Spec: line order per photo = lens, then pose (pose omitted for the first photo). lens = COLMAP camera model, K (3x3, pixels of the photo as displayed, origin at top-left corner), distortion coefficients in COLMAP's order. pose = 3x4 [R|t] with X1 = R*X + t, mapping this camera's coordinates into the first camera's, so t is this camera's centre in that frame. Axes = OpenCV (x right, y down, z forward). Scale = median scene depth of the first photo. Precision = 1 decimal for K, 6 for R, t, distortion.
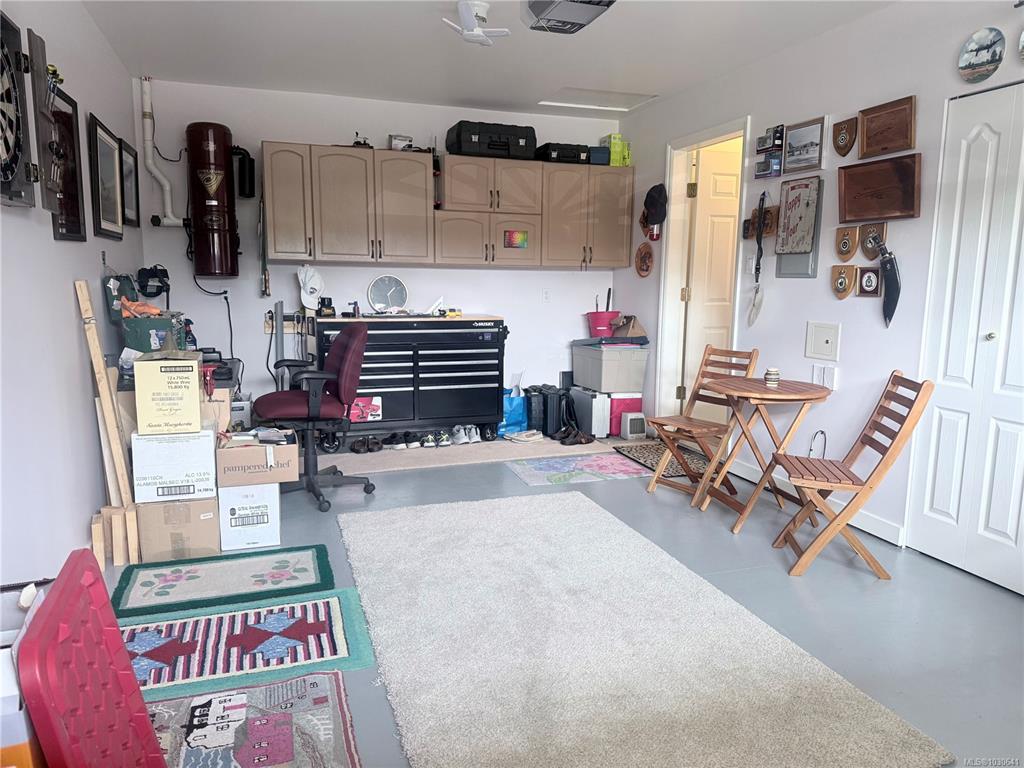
lens RADIAL K [[716.6, 0, 519.3], [0, 716.6, 394.3], [0, 0, 1]] dist [0.041543, -0.053625]
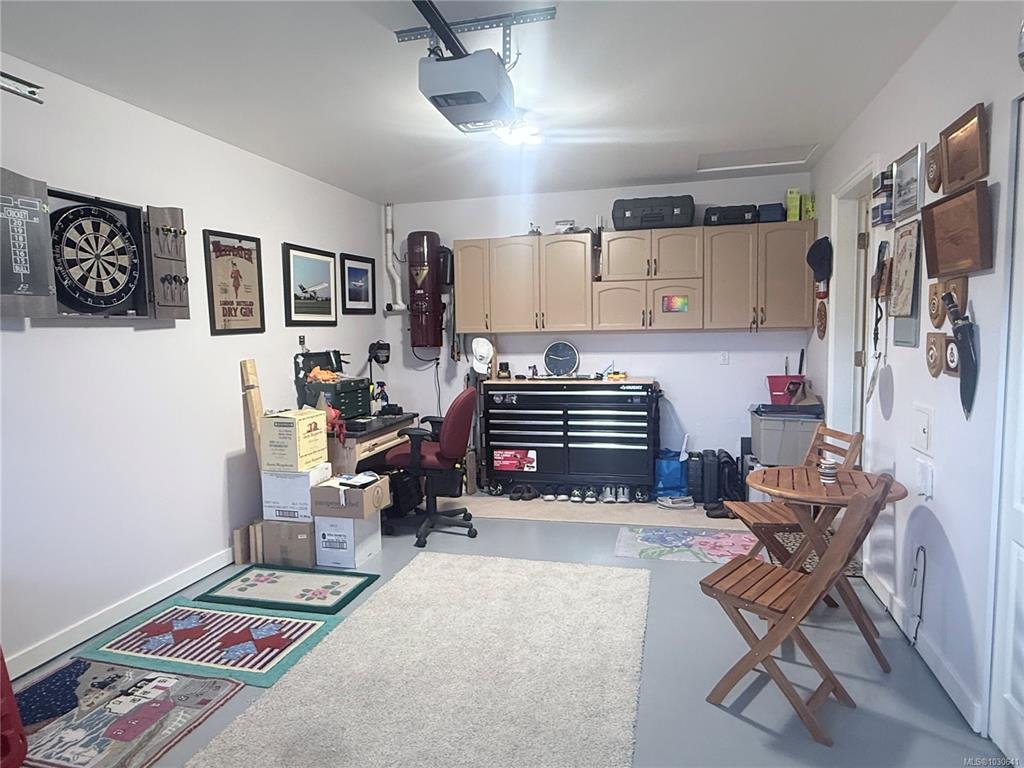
lens RADIAL K [[642.3, 0, 504.3], [0, 642.3, 379.7], [0, 0, 1]] dist [0.006662, 0.005261]
pose [[0.821465, 0.017267, -0.569998, 0.362284], [-0.062859, 0.996192, -0.060412, -0.046494], [0.566784, 0.085456, 0.819422, 0.151027]]
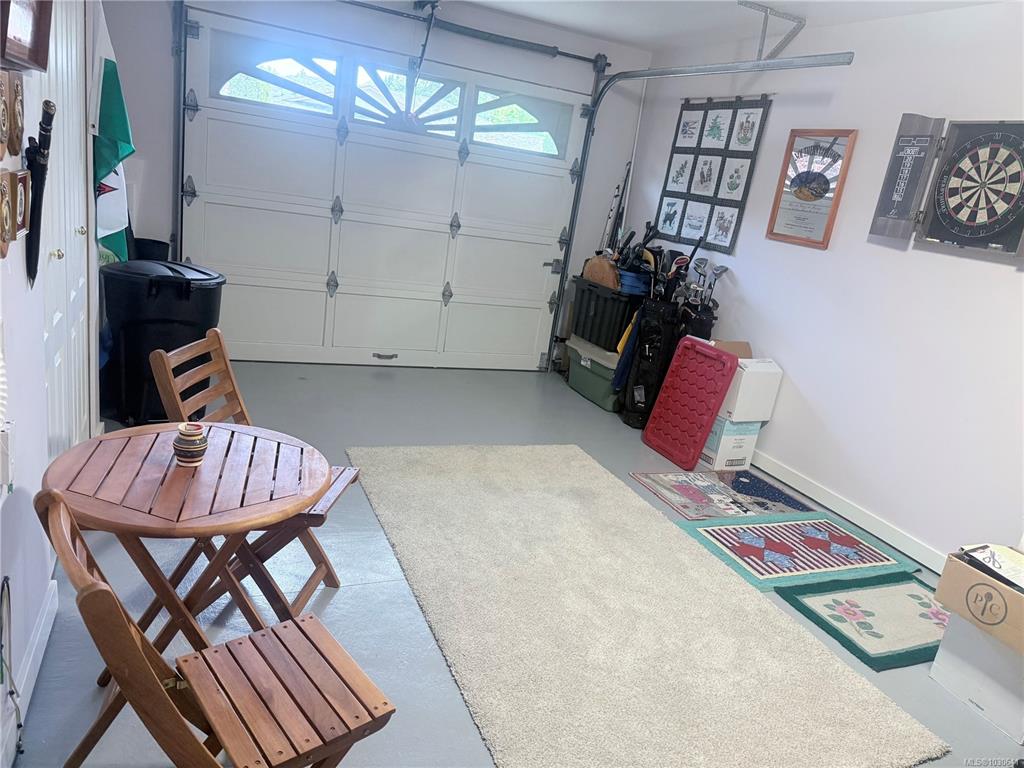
lens RADIAL K [[716.6, 0, 509.0], [0, 716.6, 381.3], [0, 0, 1]] dist [0.041543, -0.053625]
pose [[-0.985533, -0.136718, -0.100160, 0.159341], [-0.166463, 0.891897, 0.420488, -0.224377], [0.031844, 0.431078, -0.901753, 1.102957]]
